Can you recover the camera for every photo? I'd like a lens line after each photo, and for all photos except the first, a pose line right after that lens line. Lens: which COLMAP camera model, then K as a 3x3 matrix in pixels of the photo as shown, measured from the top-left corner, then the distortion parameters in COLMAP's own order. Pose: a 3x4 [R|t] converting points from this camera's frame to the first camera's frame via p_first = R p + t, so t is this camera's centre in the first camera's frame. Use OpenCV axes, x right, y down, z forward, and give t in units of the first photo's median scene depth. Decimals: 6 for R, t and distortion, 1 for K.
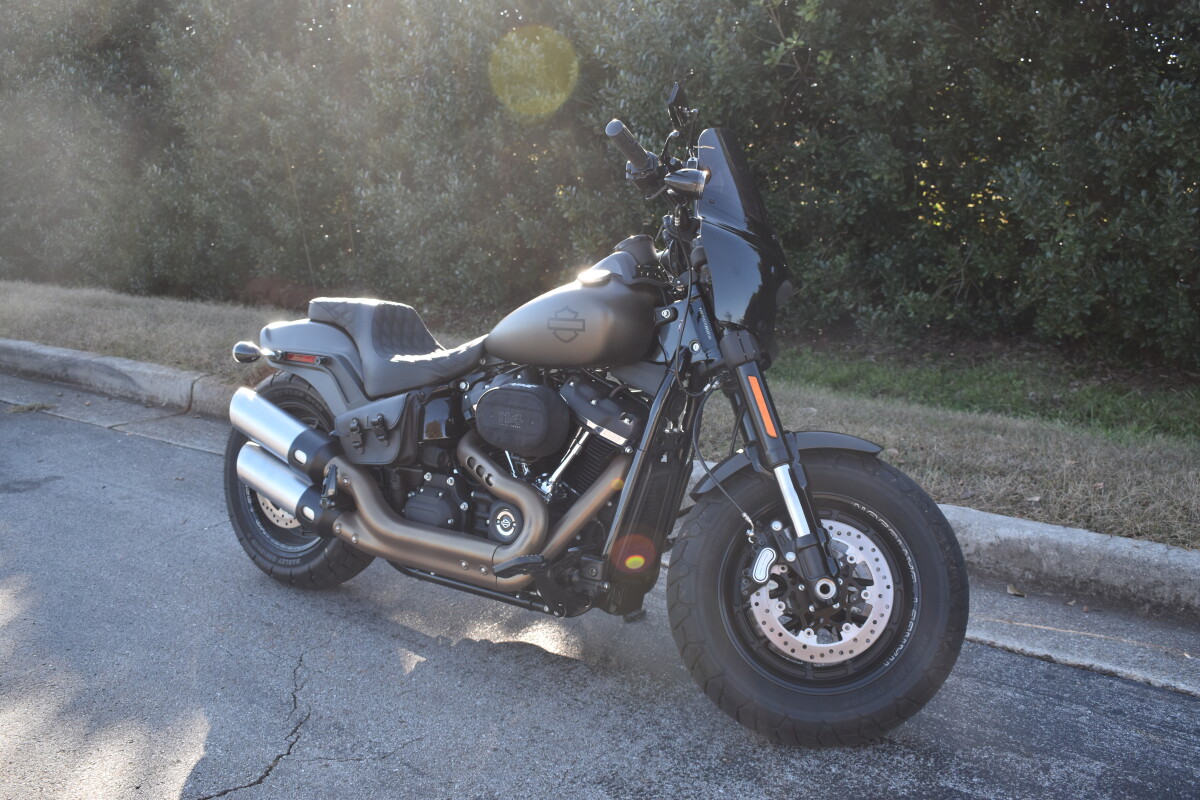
lens RADIAL K [[1215.7, 0, 603.1], [0, 1215.7, 401.8], [0, 0, 1]] dist [-0.072184, 0.000000]
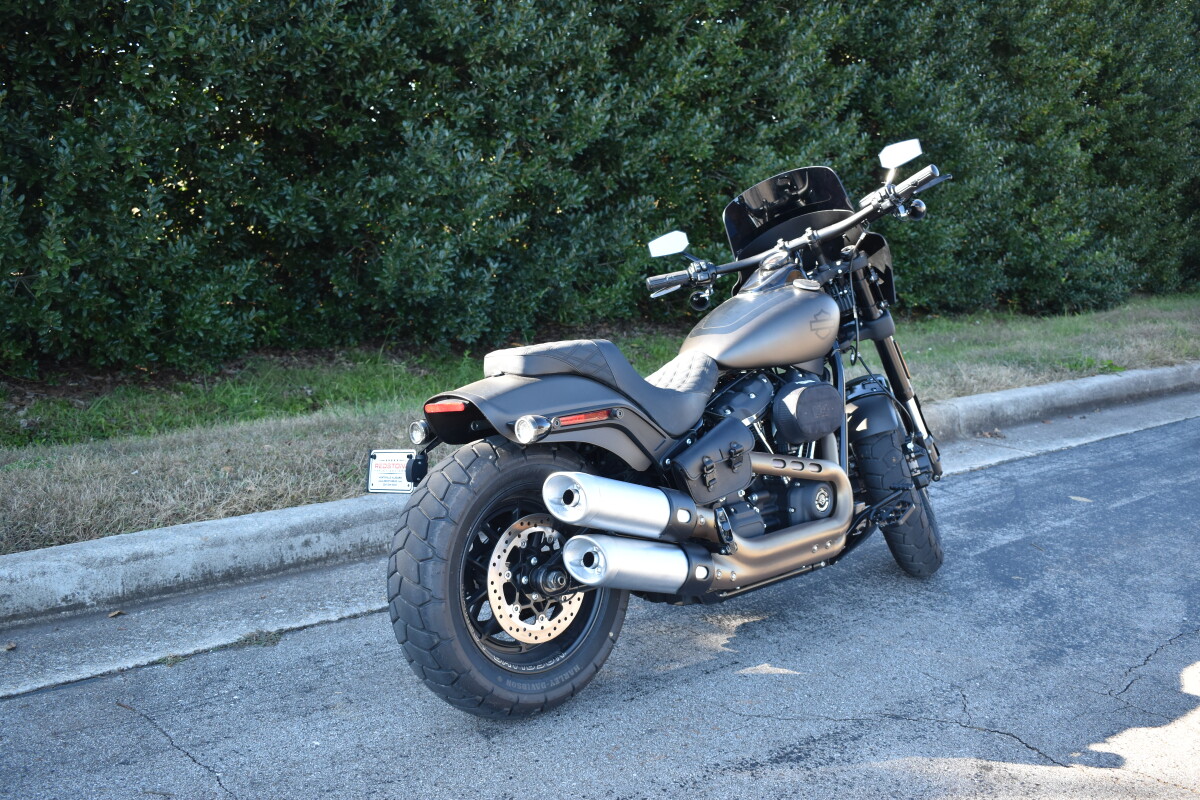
lens RADIAL K [[1215.7, 0, 599.2], [0, 1215.7, 398.7], [0, 0, 1]] dist [-0.072184, 0.000000]
pose [[0.179622, -0.158721, 0.970847, -1.010970], [0.168407, 0.977290, 0.128617, -0.148368], [-0.969214, 0.140395, 0.202273, 0.789628]]
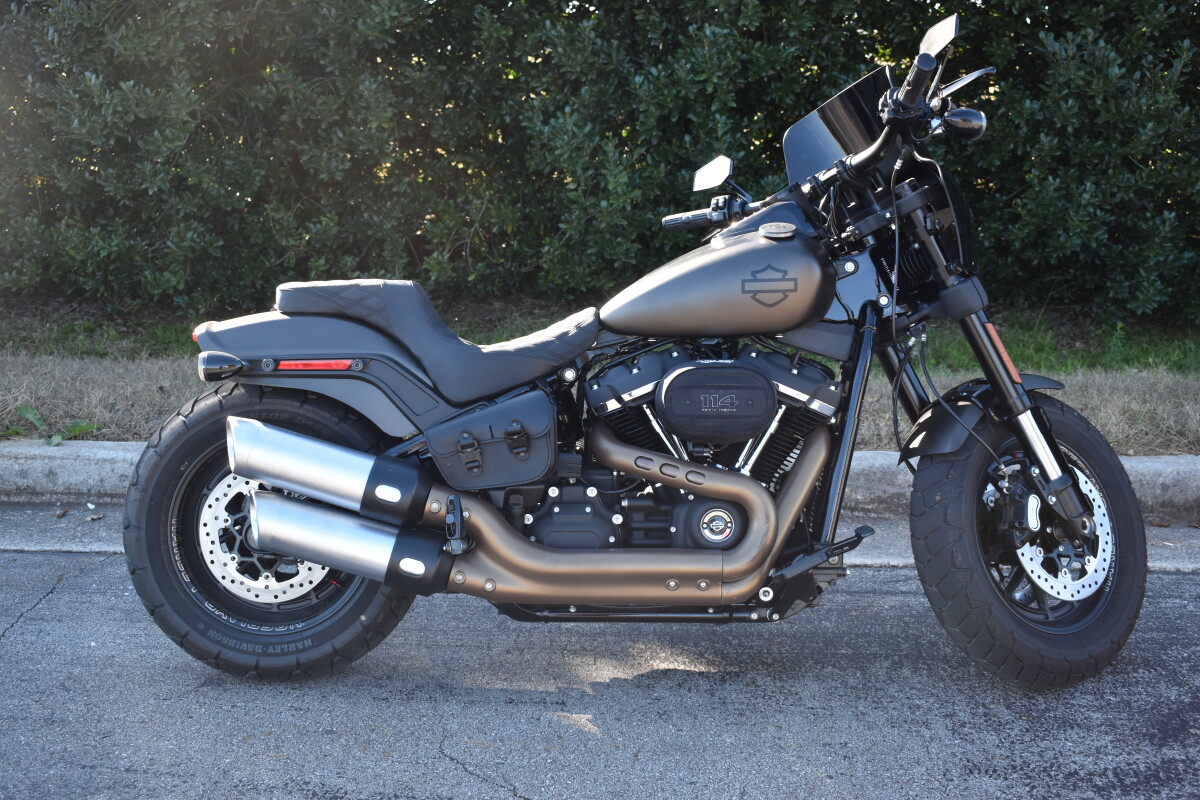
lens RADIAL K [[1381.7, 0, 602.3], [0, 1381.7, 405.6], [0, 0, 1]] dist [-0.062068, 0.000000]
pose [[0.810506, -0.116928, 0.573941, -0.566685], [0.109121, 0.992860, 0.048175, -0.031440], [-0.575476, 0.023582, 0.817478, 0.211147]]
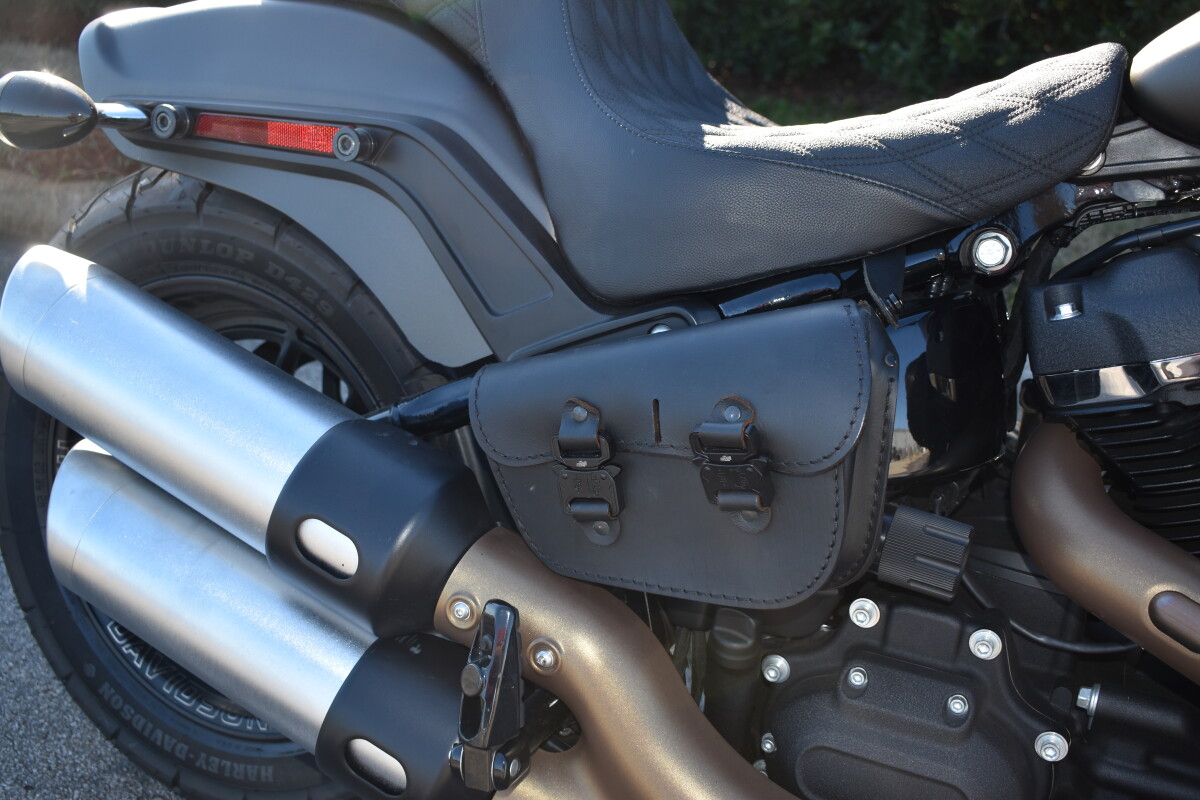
lens RADIAL K [[1215.7, 0, 600.2], [0, 1215.7, 398.1], [0, 0, 1]] dist [-0.072184, 0.000000]
pose [[0.983063, -0.035541, 0.179788, -0.217783], [-0.000714, 0.980265, 0.197686, -0.029848], [-0.183266, -0.194466, 0.963637, 0.690805]]
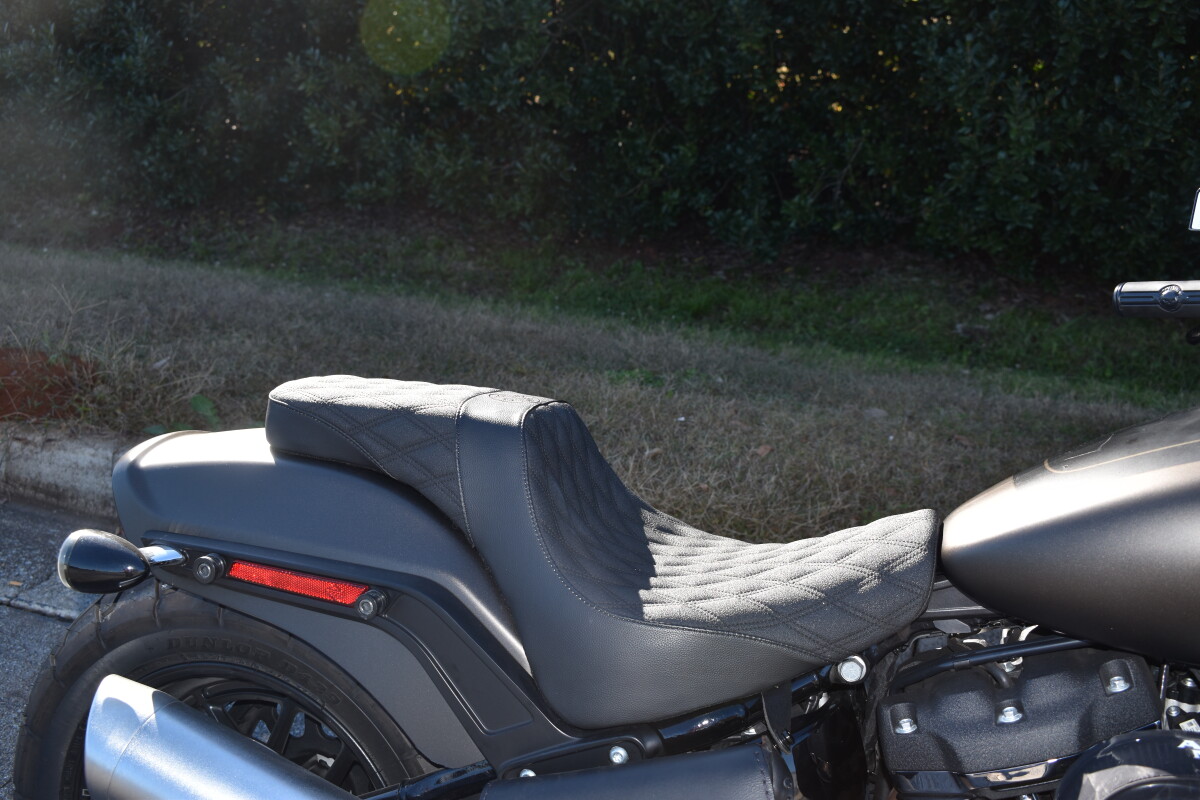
lens RADIAL K [[1215.7, 0, 599.8], [0, 1215.7, 405.2], [0, 0, 1]] dist [-0.072184, 0.000000]
pose [[0.953007, -0.060745, 0.296797, -0.254597], [0.026710, 0.992724, 0.117415, -0.118851], [-0.301770, -0.103969, 0.947695, 0.631144]]
